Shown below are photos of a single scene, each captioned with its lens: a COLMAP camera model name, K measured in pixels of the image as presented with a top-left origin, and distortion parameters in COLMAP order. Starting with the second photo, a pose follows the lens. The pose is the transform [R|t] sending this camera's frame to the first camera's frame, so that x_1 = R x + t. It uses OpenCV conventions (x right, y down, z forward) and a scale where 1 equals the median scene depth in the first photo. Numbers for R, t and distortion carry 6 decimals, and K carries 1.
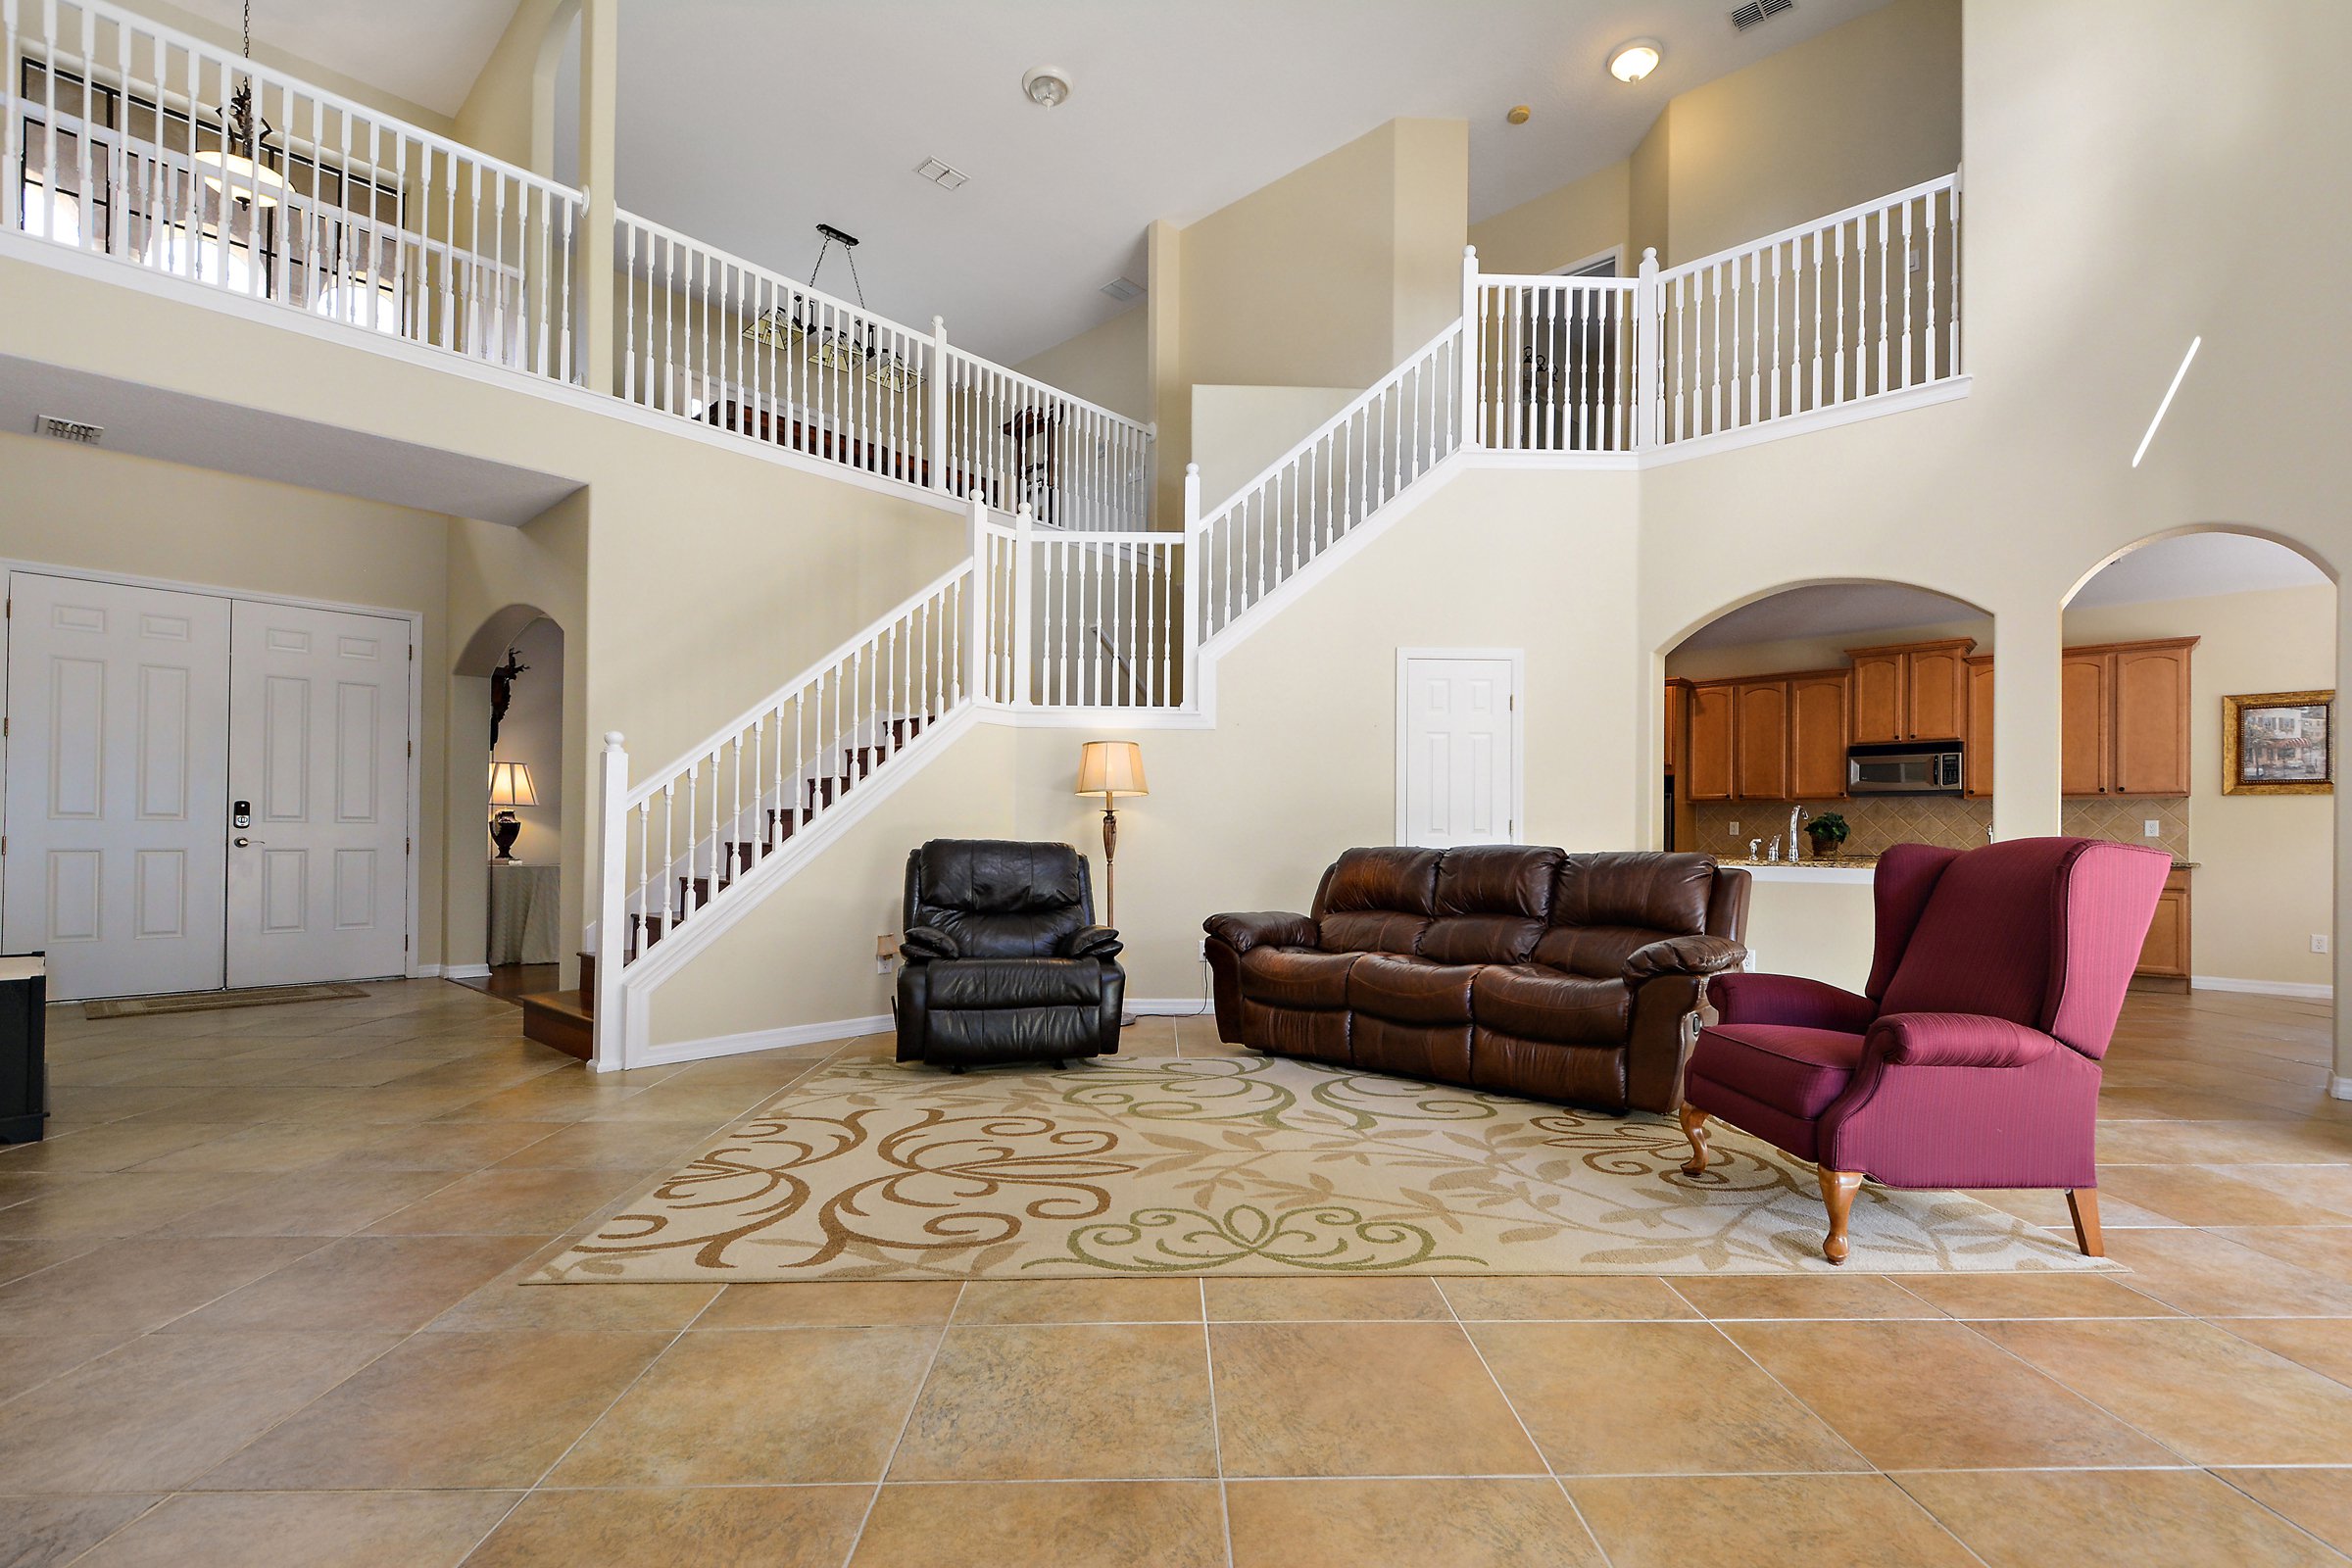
lens RADIAL K [[1052.8, 0, 1187.5], [0, 1052.8, 832.7], [0, 0, 1]] dist [0.002713, -0.000062]
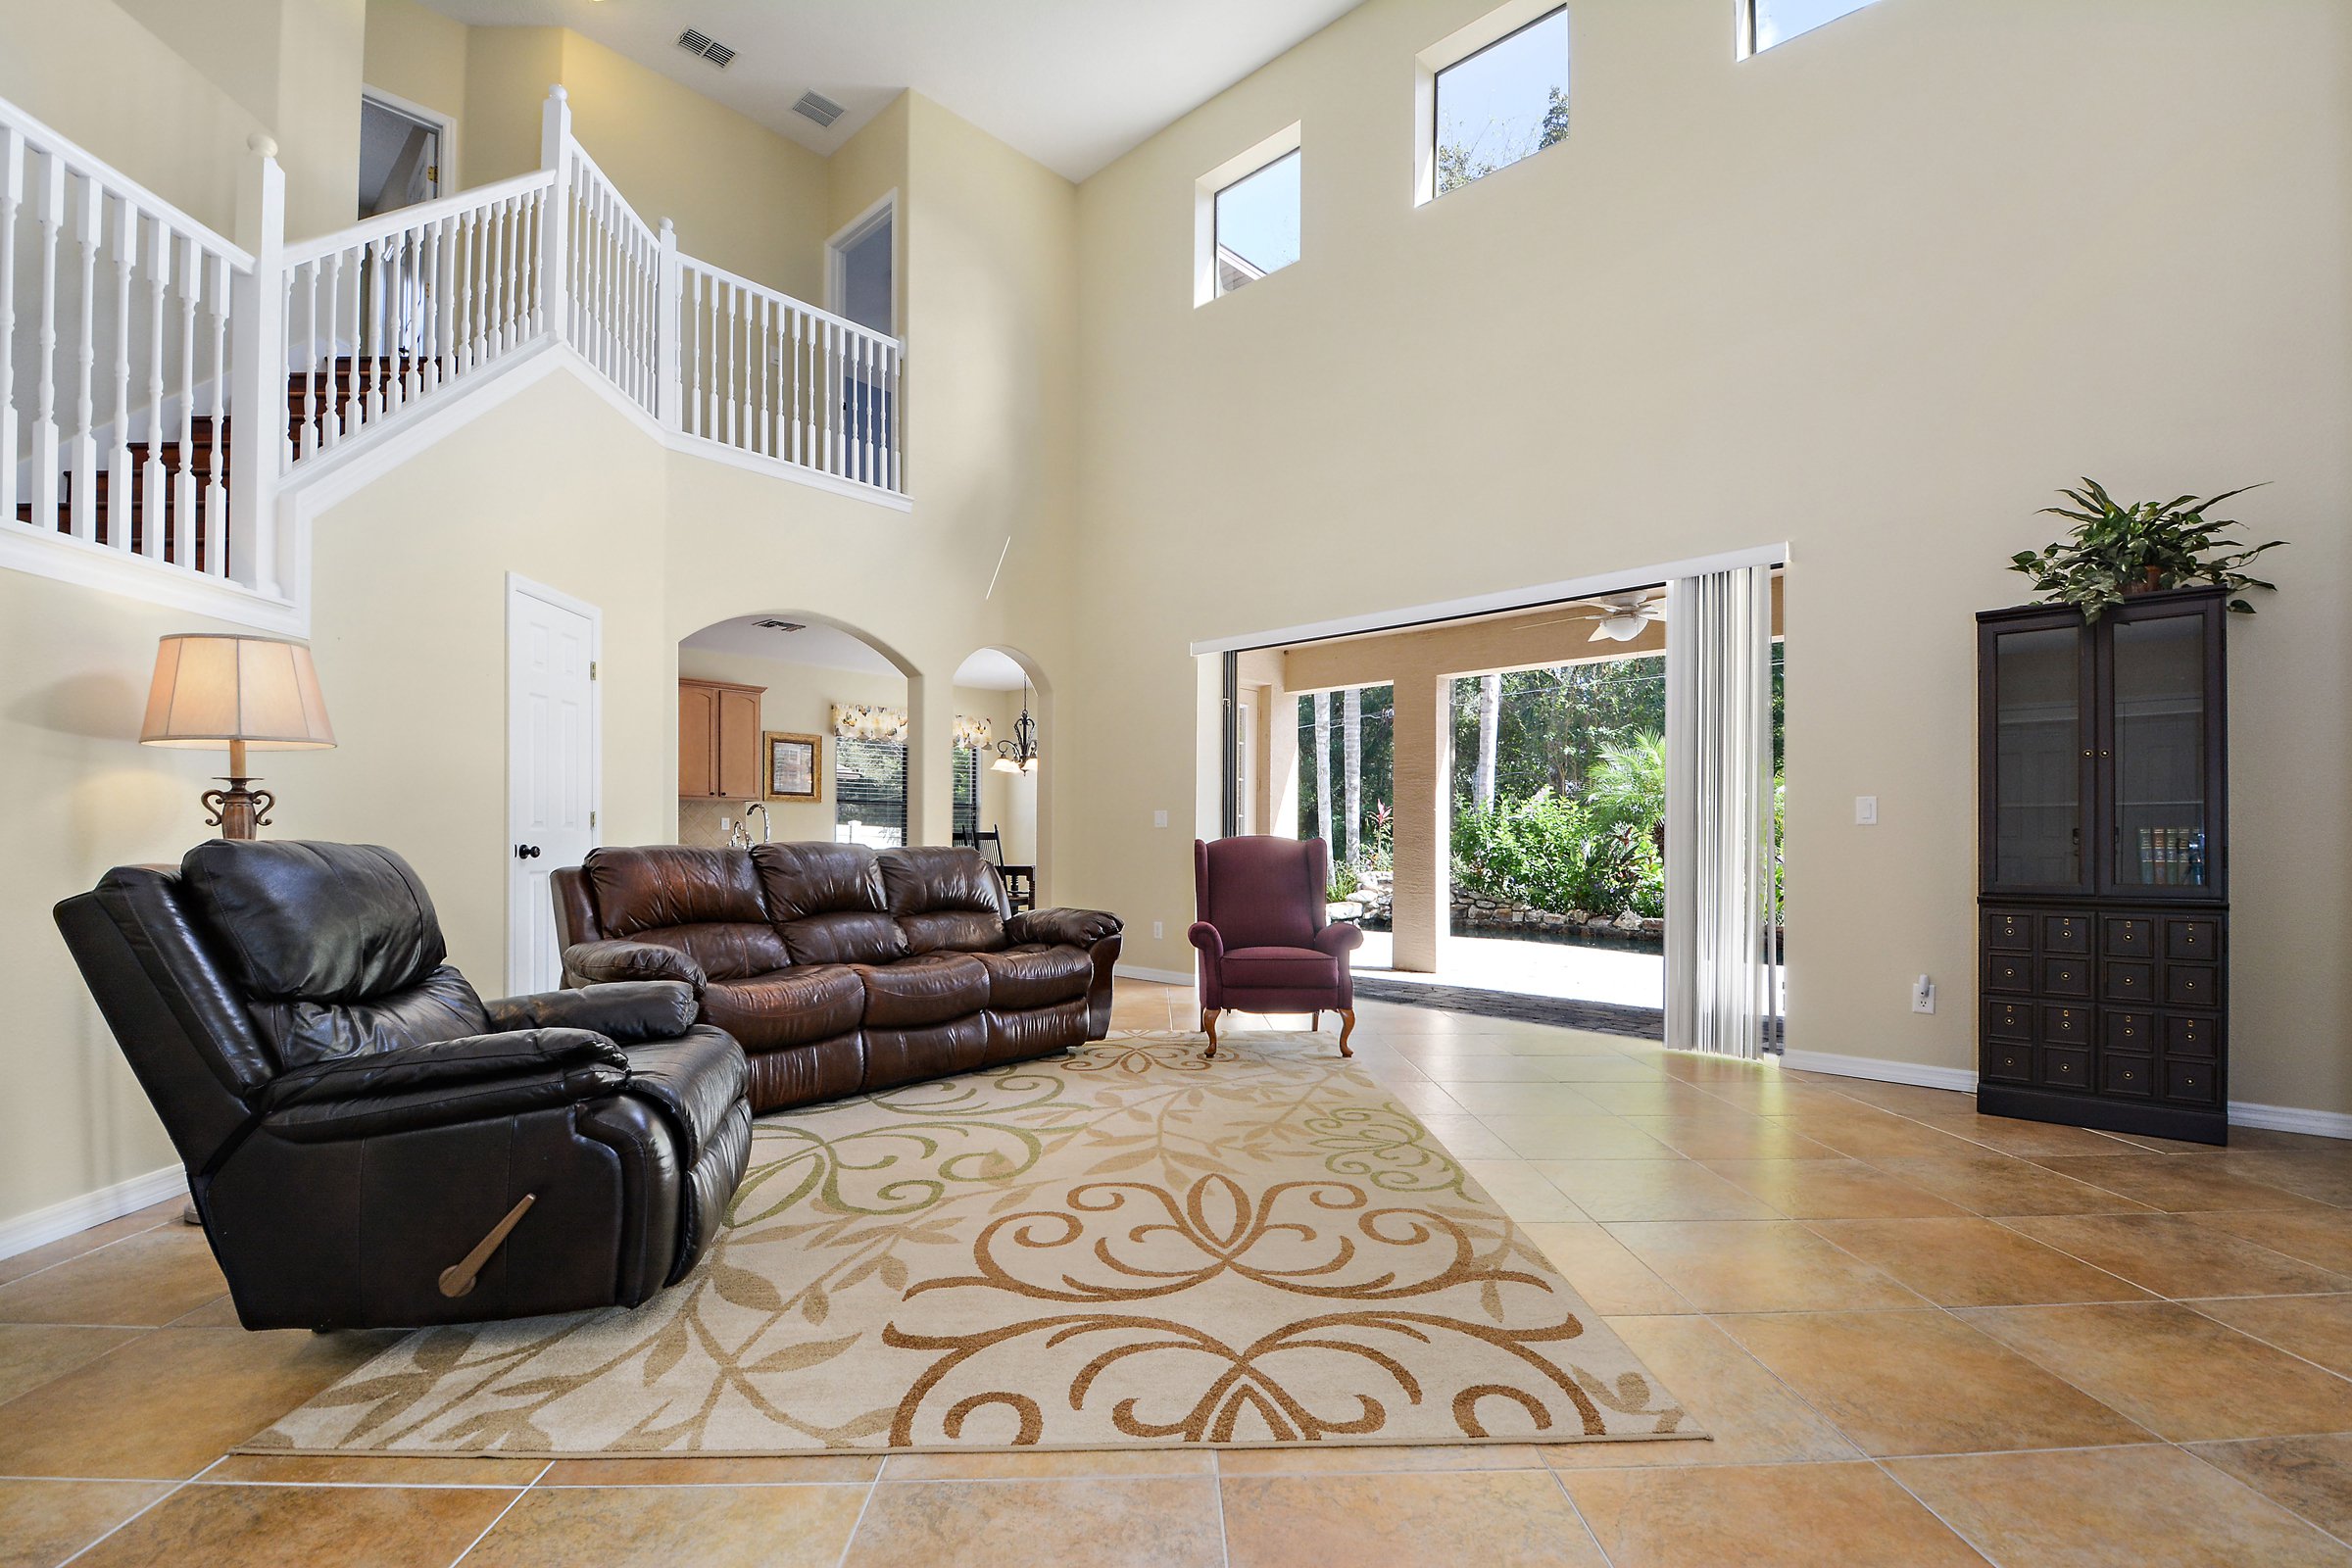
lens RADIAL K [[1052.8, 0, 1187.5], [0, 1052.8, 832.7], [0, 0, 1]] dist [0.002713, -0.000062]
pose [[0.004707, -0.002460, 0.999986, -0.807317], [-0.006631, 0.999975, 0.002491, -0.000773], [-0.999967, -0.006643, 0.004690, 0.803656]]
